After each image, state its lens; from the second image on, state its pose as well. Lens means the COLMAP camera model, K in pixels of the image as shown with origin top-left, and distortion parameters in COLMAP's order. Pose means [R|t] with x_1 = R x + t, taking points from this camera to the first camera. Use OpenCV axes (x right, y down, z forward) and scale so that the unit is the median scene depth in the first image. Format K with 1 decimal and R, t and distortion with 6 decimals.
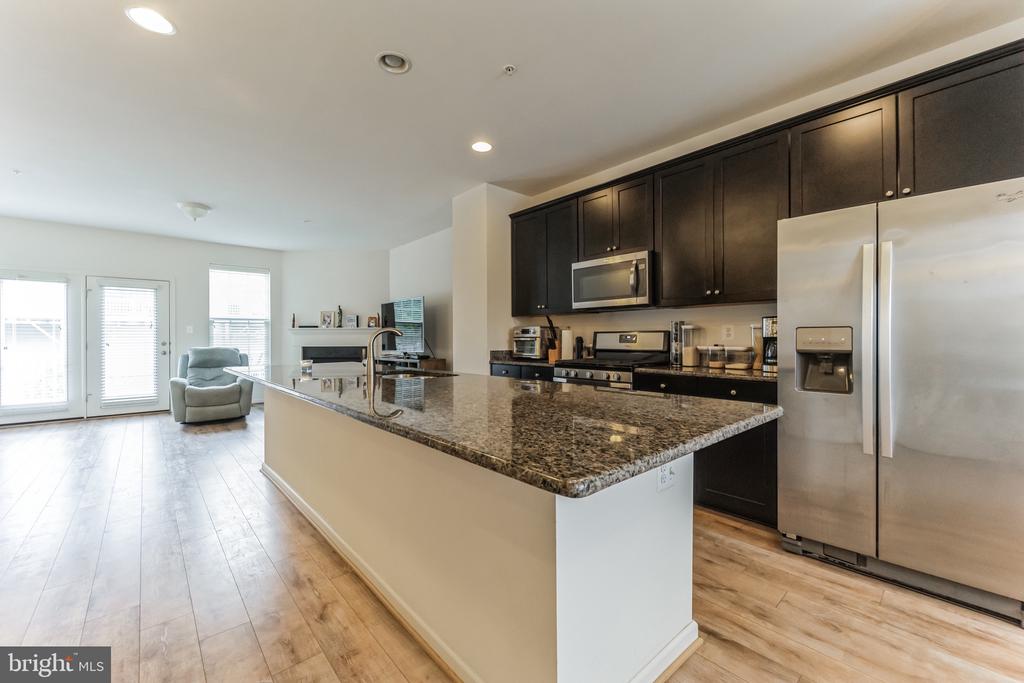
lens RADIAL K [[419.2, 0, 510.3], [0, 419.2, 341.2], [0, 0, 1]] dist [0.003756, 0.000057]
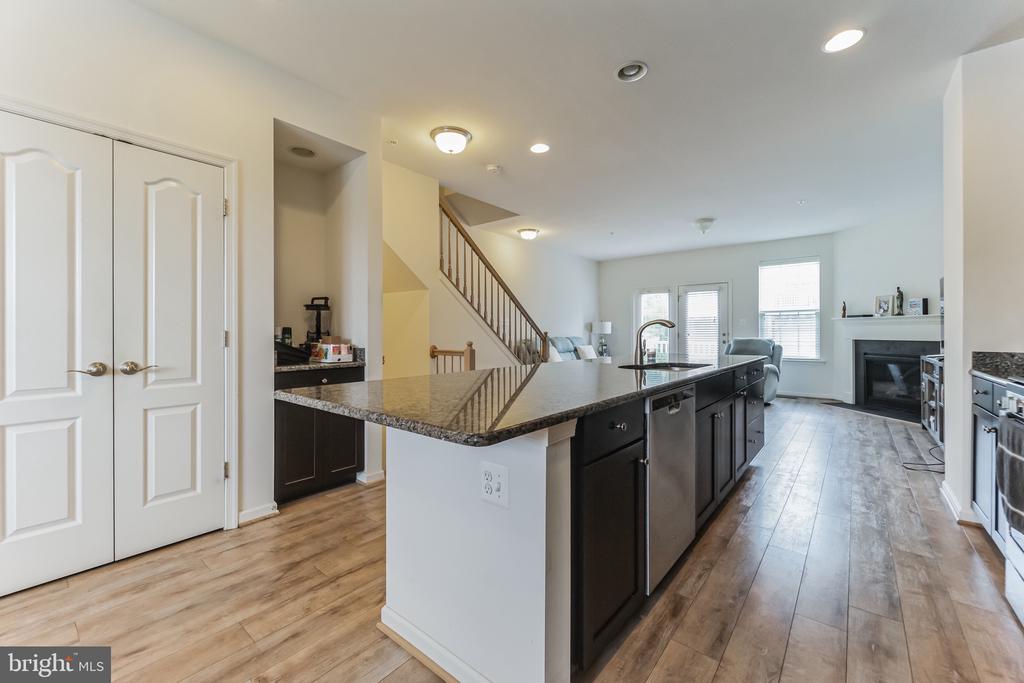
lens RADIAL K [[419.2, 0, 517.8], [0, 419.2, 332.2], [0, 0, 1]] dist [0.003756, 0.000057]
pose [[0.170838, 0.003075, -0.985294, 0.269170], [-0.002385, 0.999993, 0.002707, -0.002555], [0.985296, 0.001888, 0.170844, 0.204658]]
